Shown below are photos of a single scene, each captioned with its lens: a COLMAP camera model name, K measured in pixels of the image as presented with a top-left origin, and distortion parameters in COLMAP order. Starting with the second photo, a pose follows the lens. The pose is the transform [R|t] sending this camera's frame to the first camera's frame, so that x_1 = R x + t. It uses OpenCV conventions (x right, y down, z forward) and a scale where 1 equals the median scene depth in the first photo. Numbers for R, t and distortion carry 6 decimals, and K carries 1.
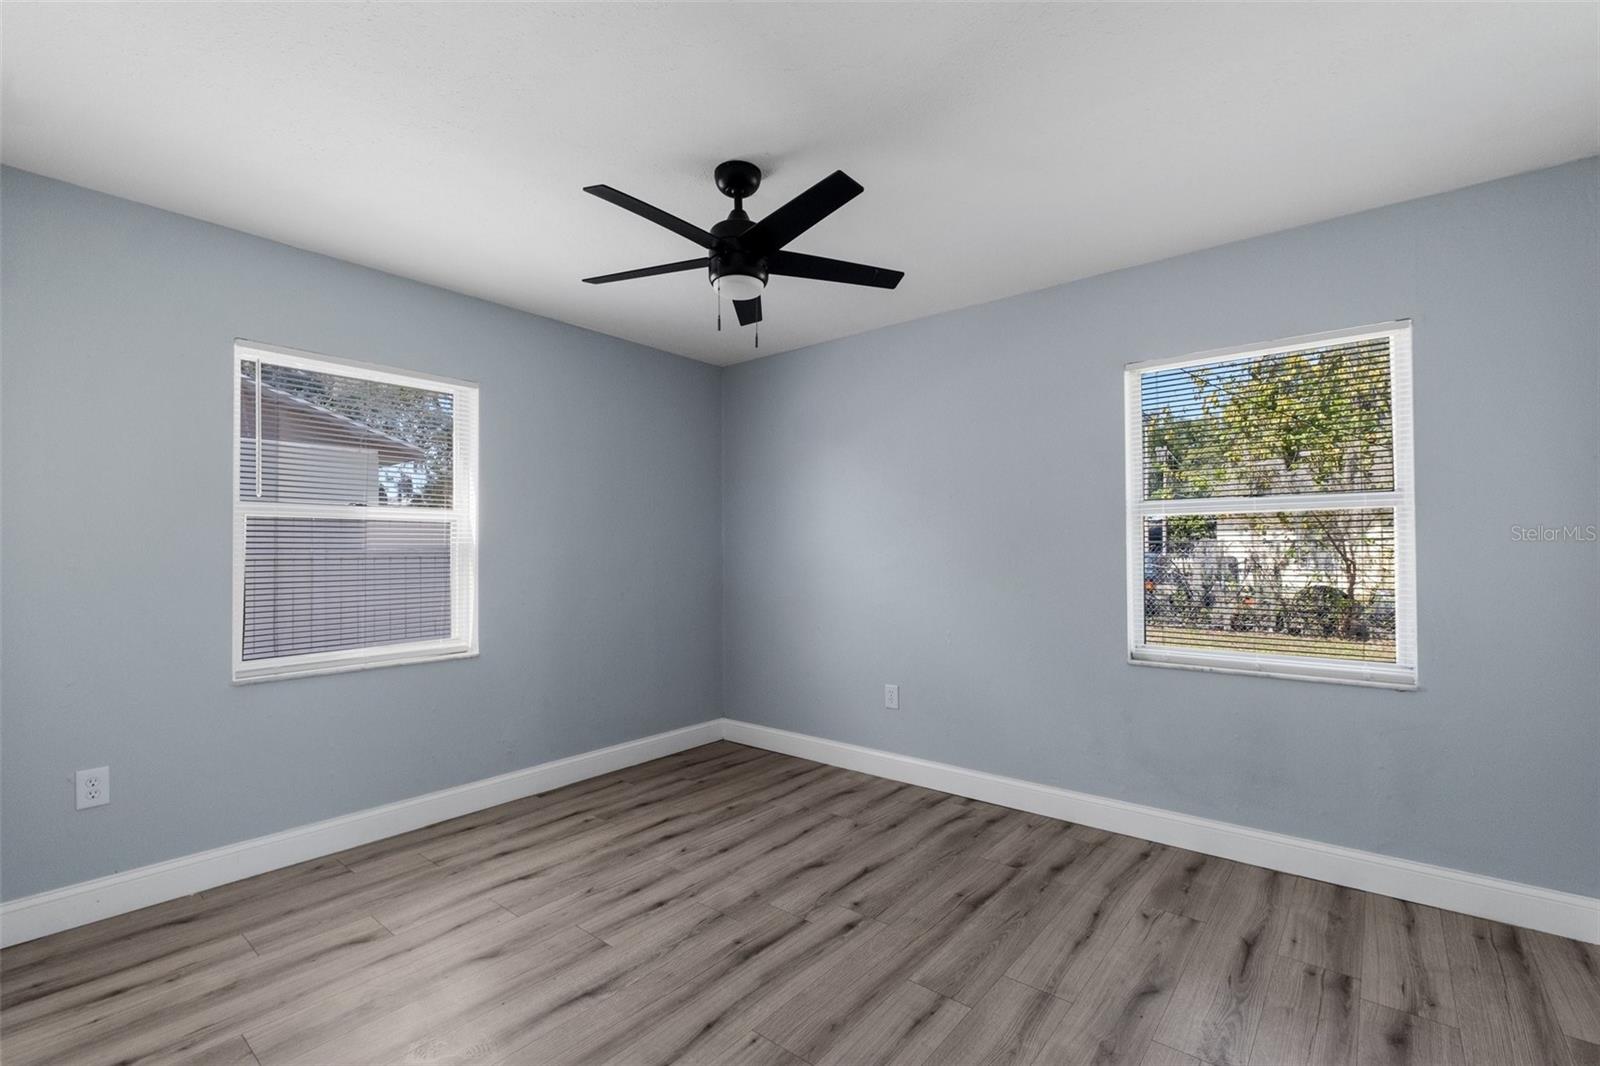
lens RADIAL K [[697.9, 0, 817.3], [0, 697.9, 550.0], [0, 0, 1]] dist [0.005405, -0.003999]
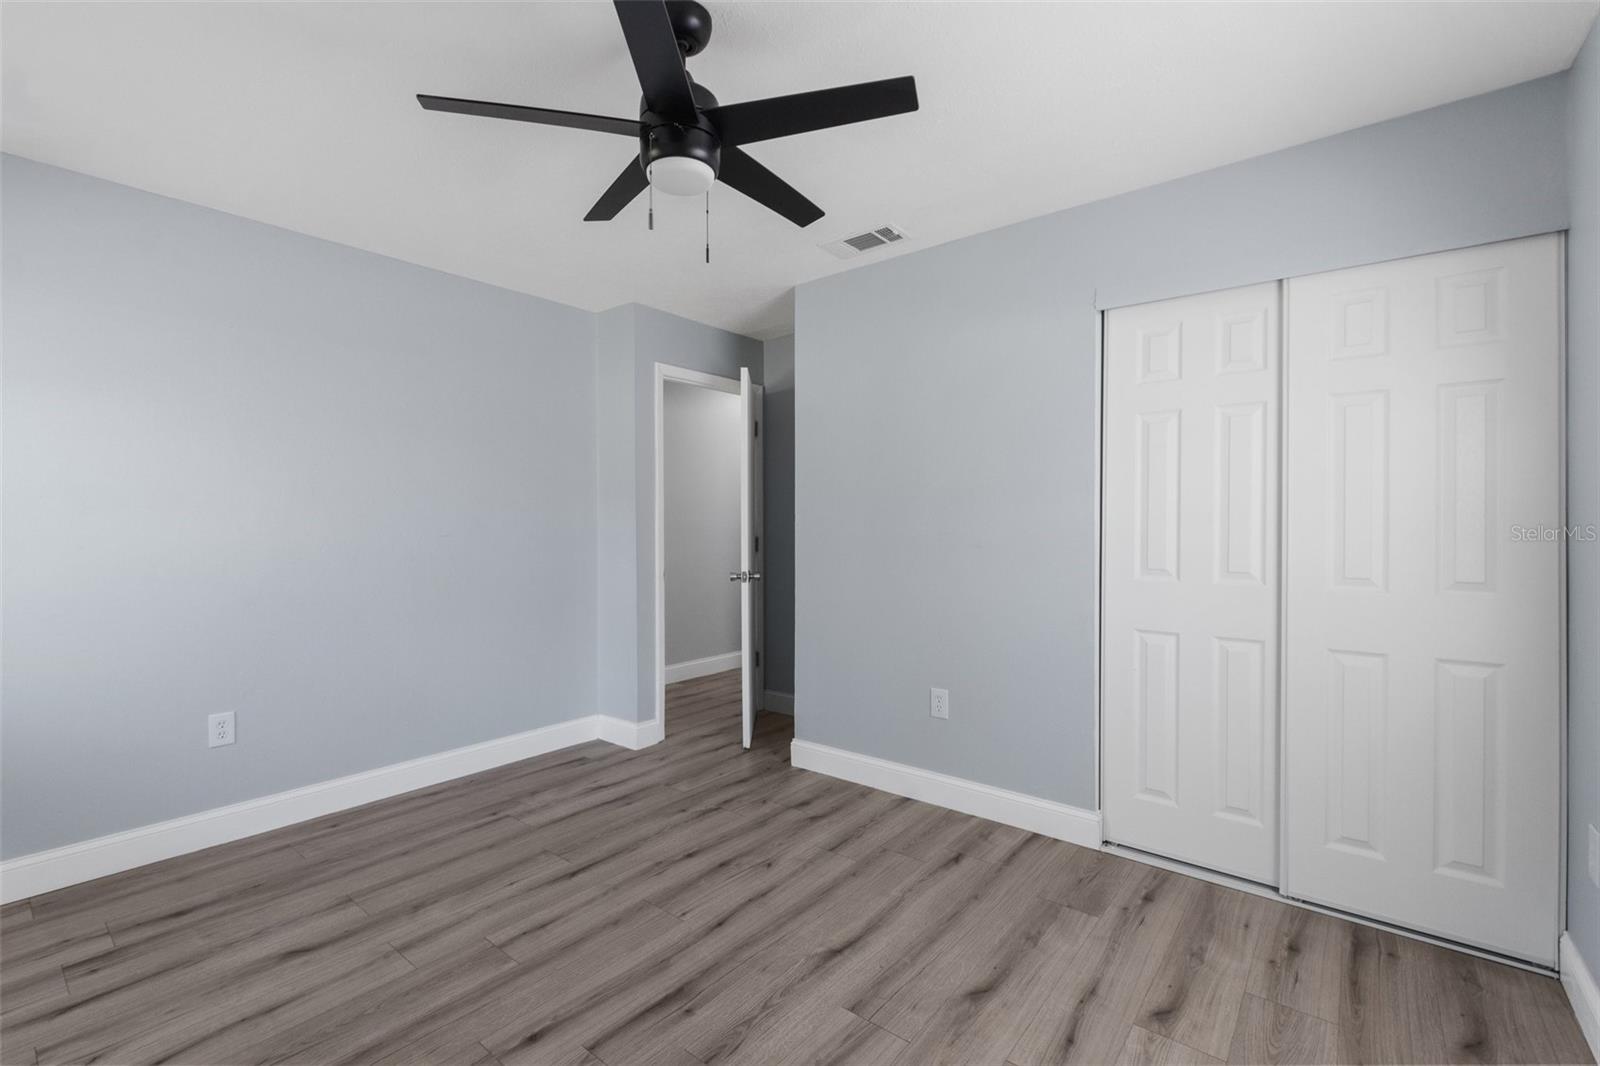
lens RADIAL K [[697.9, 0, 825.4], [0, 697.9, 530.8], [0, 0, 1]] dist [0.005405, -0.003999]
pose [[-0.999694, 0.006042, -0.024004, -0.280602], [0.006068, 0.999981, -0.001037, 0.007772], [0.023997, -0.001183, -0.999711, 1.985842]]
